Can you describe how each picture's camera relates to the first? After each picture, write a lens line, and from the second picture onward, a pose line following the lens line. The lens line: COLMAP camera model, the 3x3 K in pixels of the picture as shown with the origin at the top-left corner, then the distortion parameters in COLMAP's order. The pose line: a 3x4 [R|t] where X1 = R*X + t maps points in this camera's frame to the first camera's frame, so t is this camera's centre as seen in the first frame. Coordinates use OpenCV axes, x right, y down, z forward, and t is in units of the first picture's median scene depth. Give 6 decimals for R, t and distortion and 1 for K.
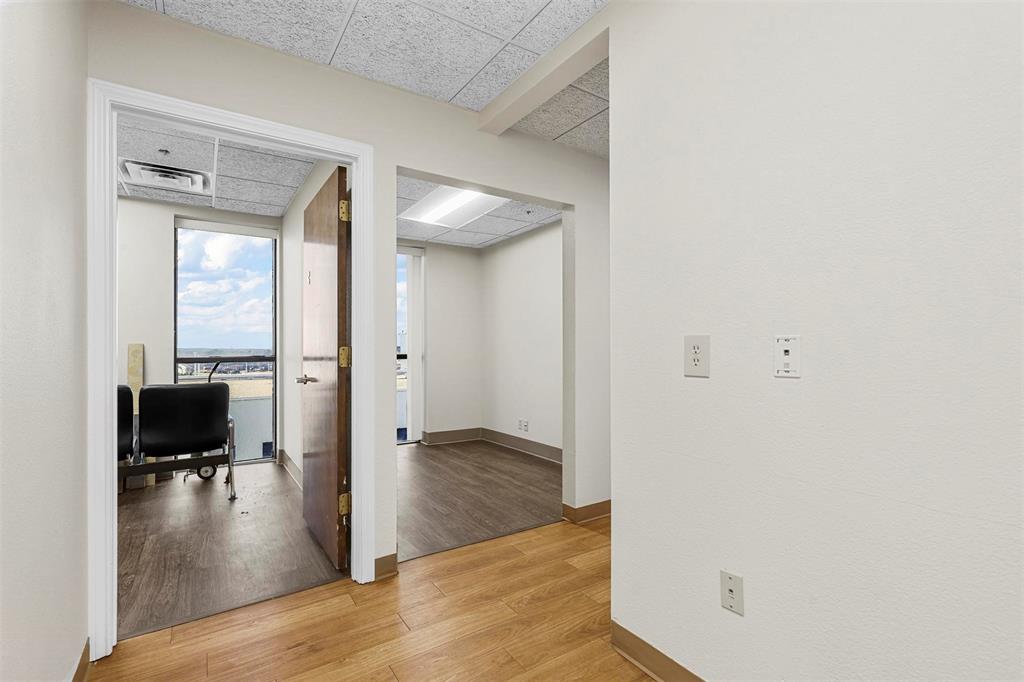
lens RADIAL K [[463.2, 0, 509.4], [0, 463.2, 350.1], [0, 0, 1]] dist [0.000109, -0.000197]
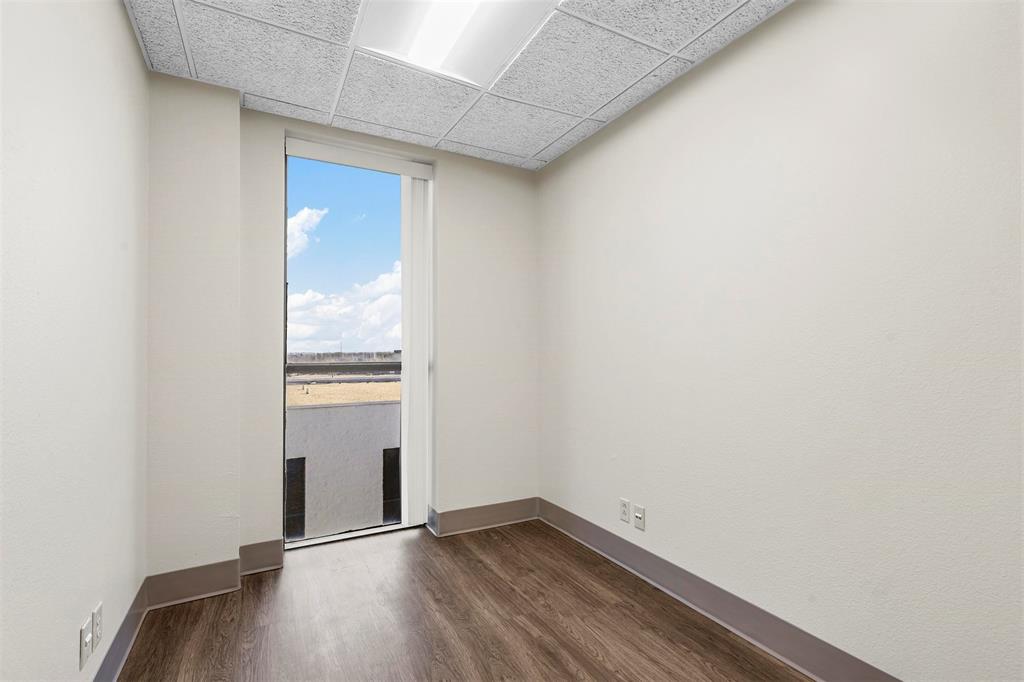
lens RADIAL K [[463.9, 0, 510.9], [0, 463.9, 343.5], [0, 0, 1]] dist [-0.000339, -0.000185]
pose [[0.996126, -0.002014, -0.087912, -0.063442], [-0.000078, 0.999717, -0.023789, -0.000421], [0.087935, 0.023704, 0.995844, 0.642708]]
